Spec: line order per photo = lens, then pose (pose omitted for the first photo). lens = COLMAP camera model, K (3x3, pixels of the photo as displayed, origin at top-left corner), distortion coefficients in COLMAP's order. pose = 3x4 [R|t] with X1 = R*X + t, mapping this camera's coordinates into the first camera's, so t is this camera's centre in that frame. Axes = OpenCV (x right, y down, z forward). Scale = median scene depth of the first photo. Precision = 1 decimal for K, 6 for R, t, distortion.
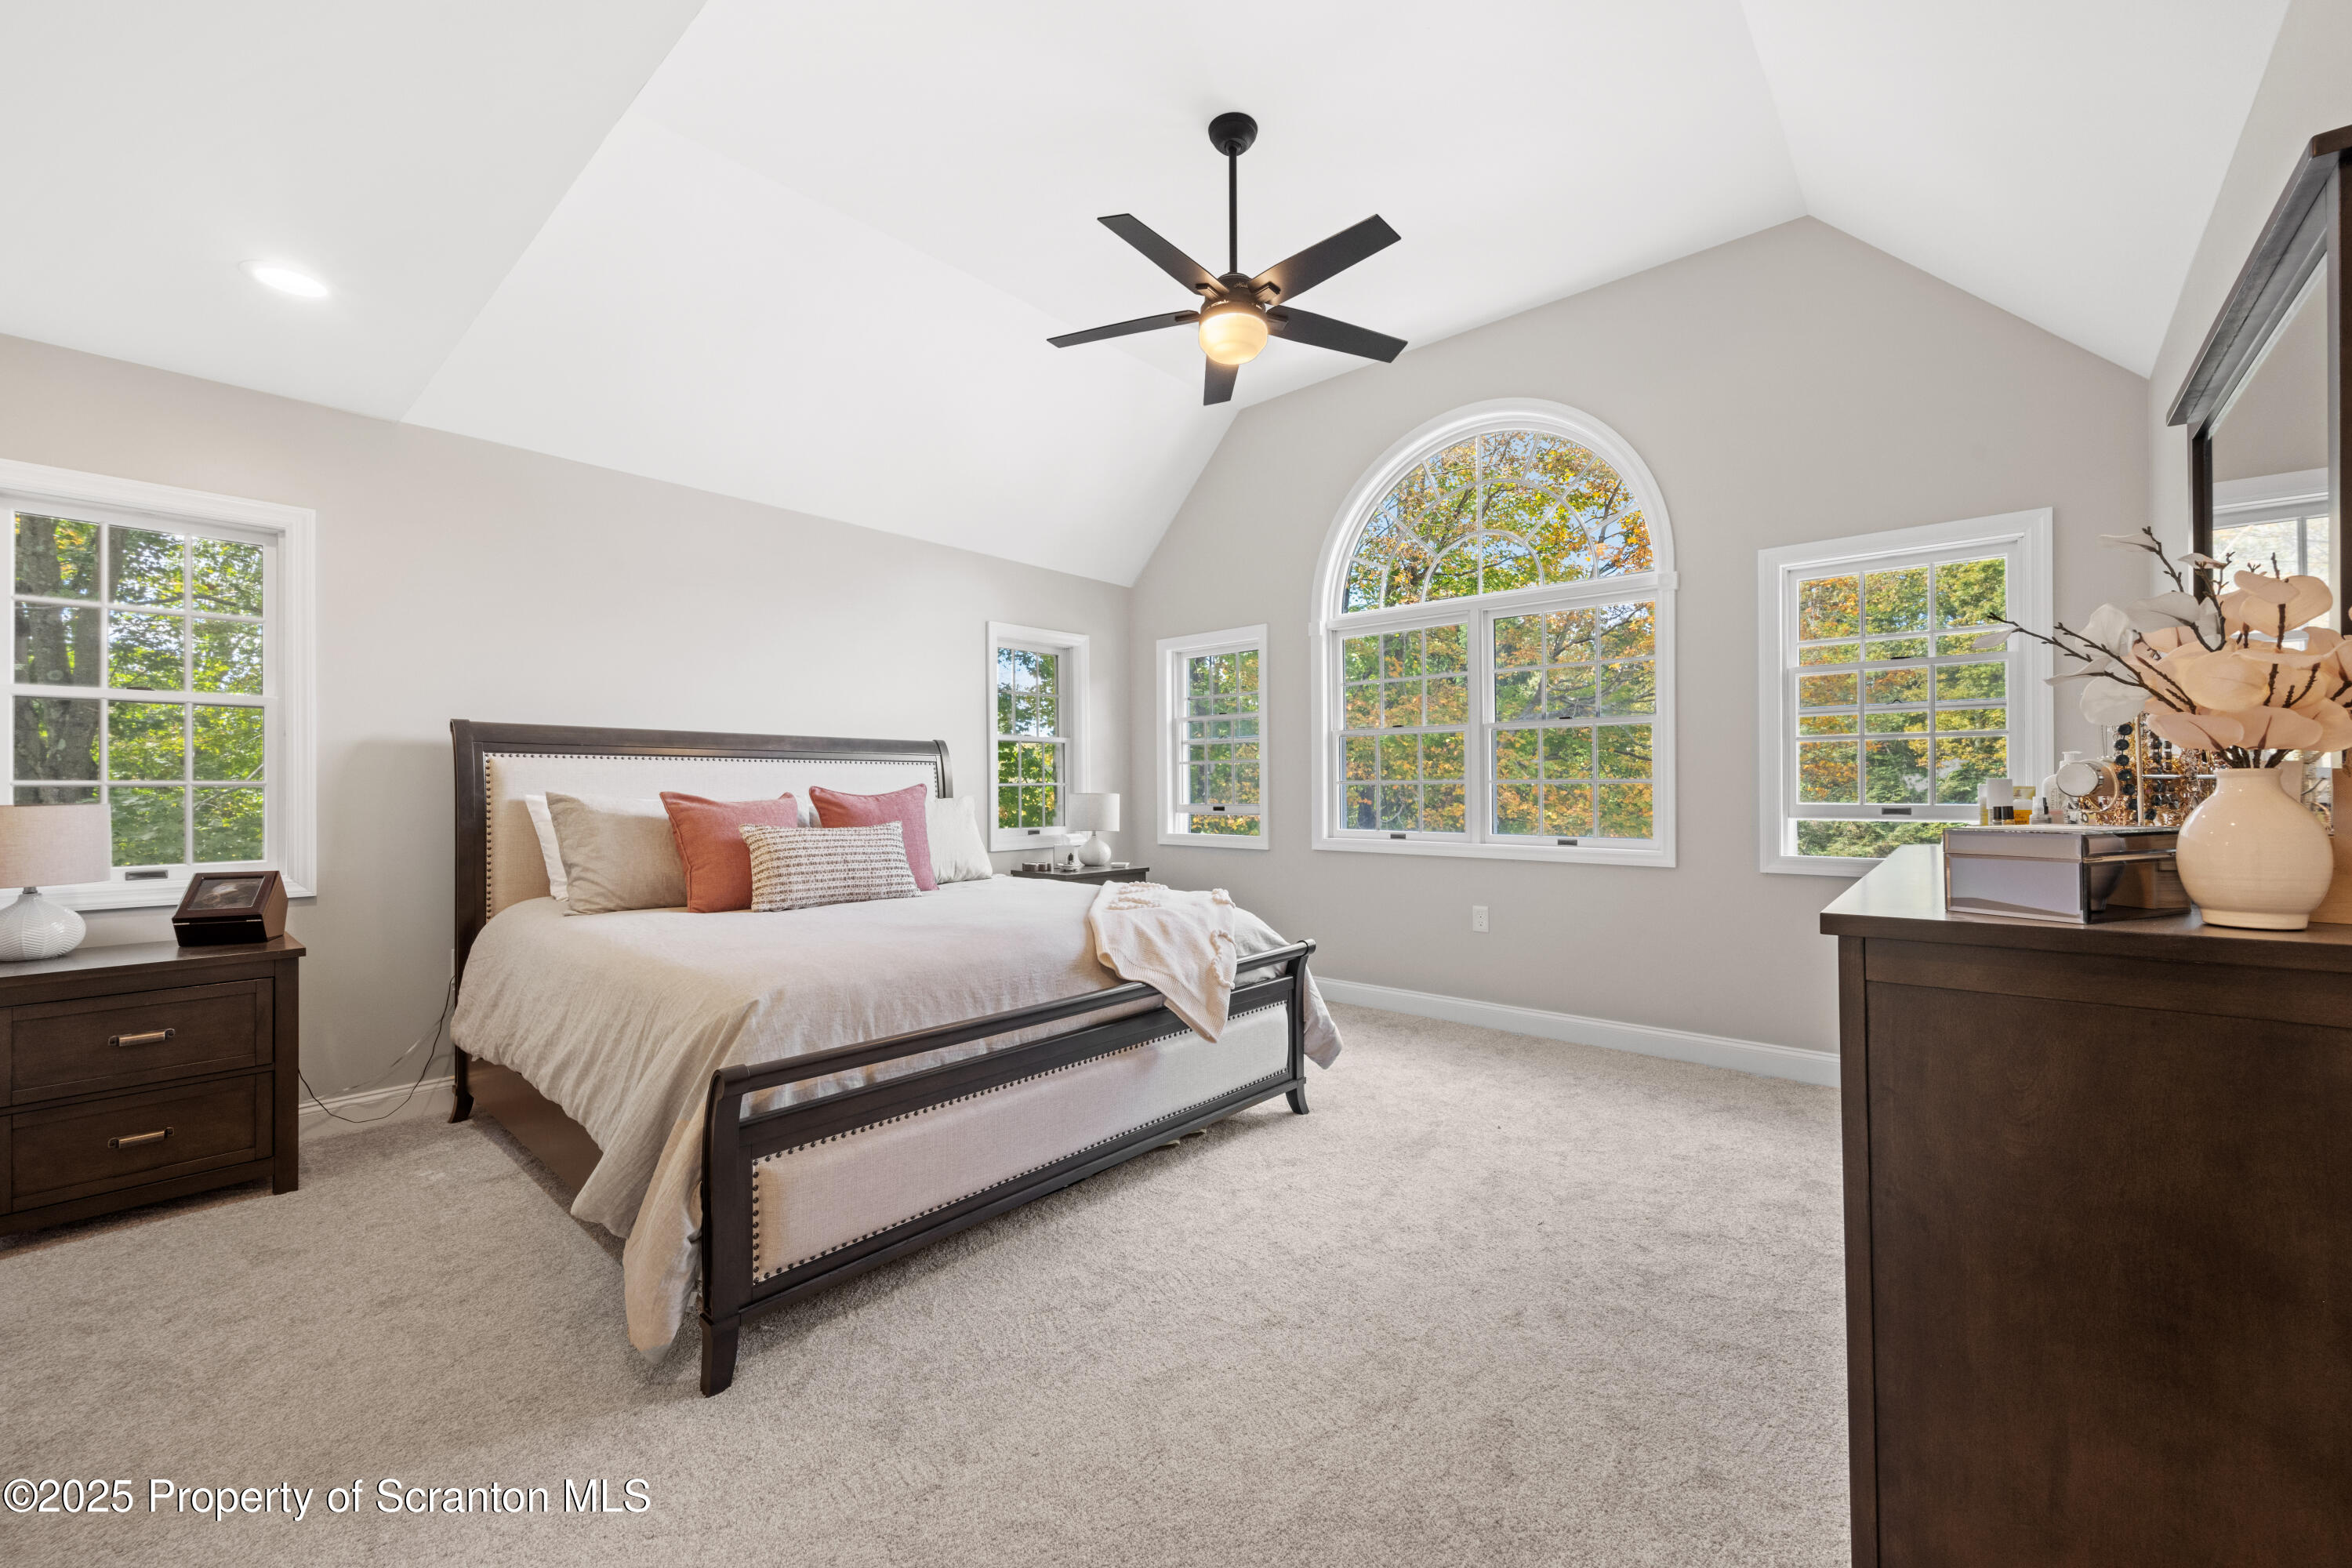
lens RADIAL K [[939.1, 0, 1181.9], [0, 939.1, 793.4], [0, 0, 1]] dist [-0.000122, -0.000073]
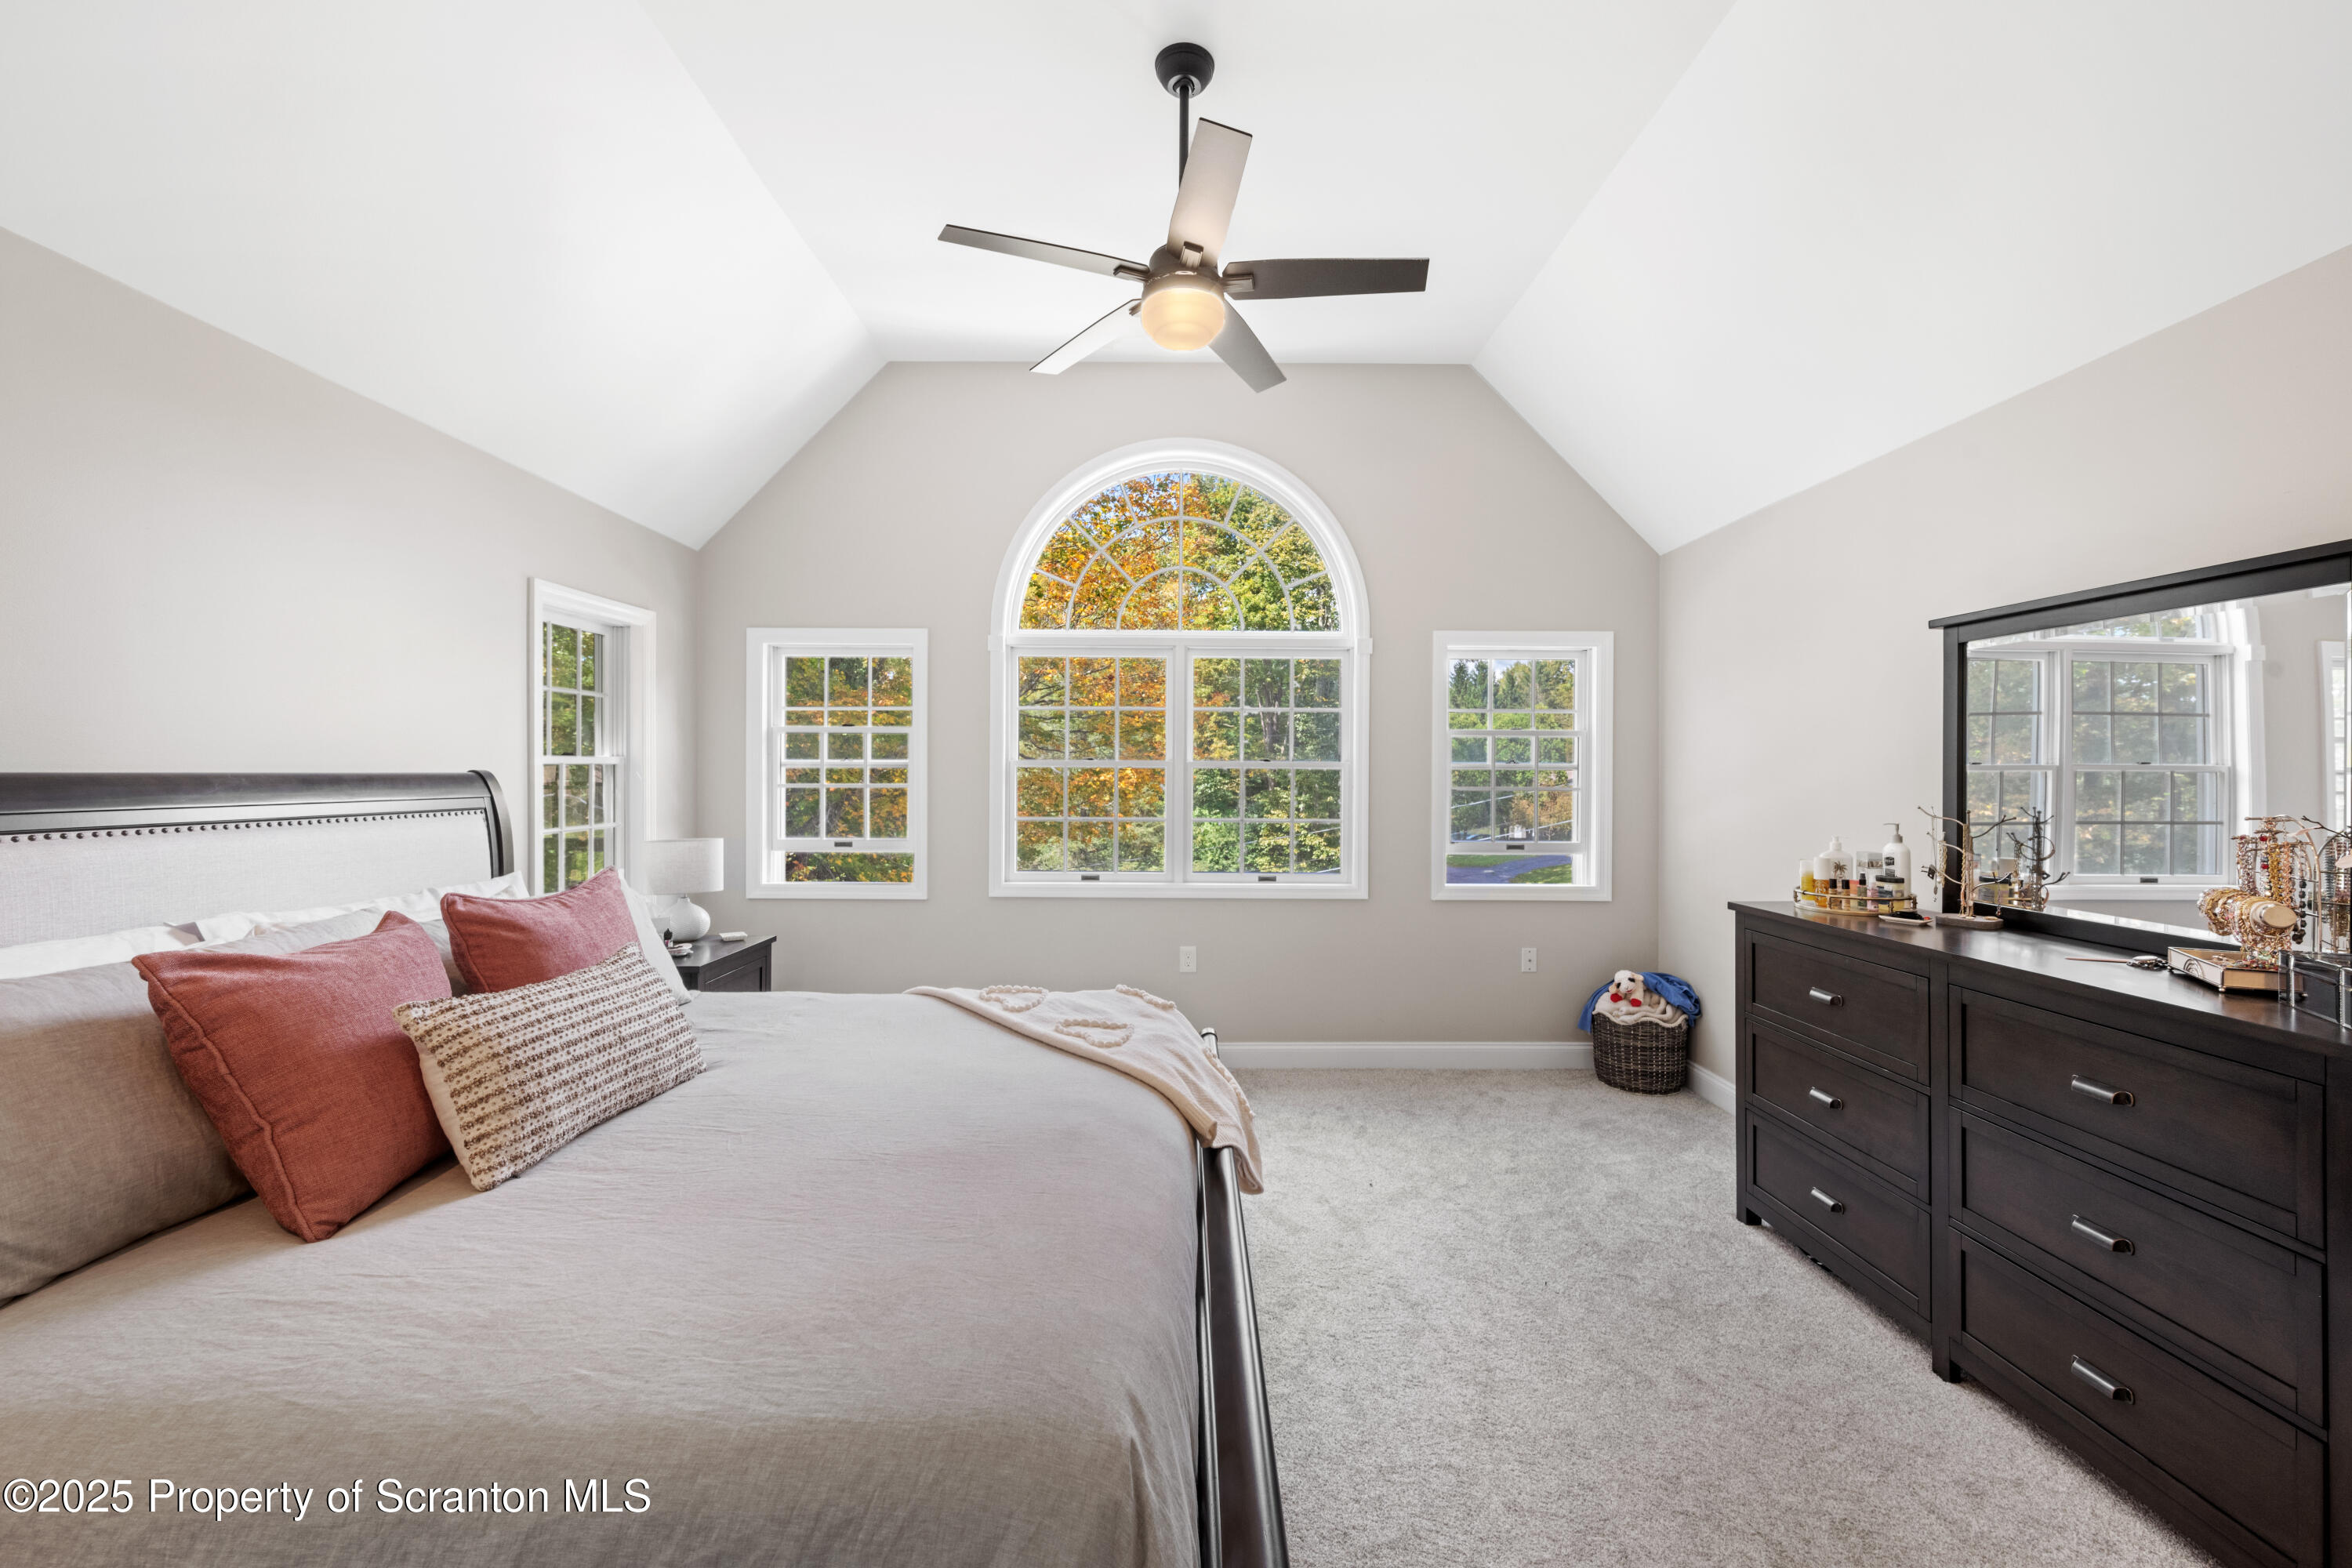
lens RADIAL K [[922.9, 0, 1186.2], [0, 922.9, 775.5], [0, 0, 1]] dist [-0.001644, -0.000144]
pose [[0.747646, 0.006960, 0.664061, -0.373348], [-0.005393, 0.999976, -0.004409, -0.063093], [-0.664076, -0.000285, 0.747665, 0.307844]]
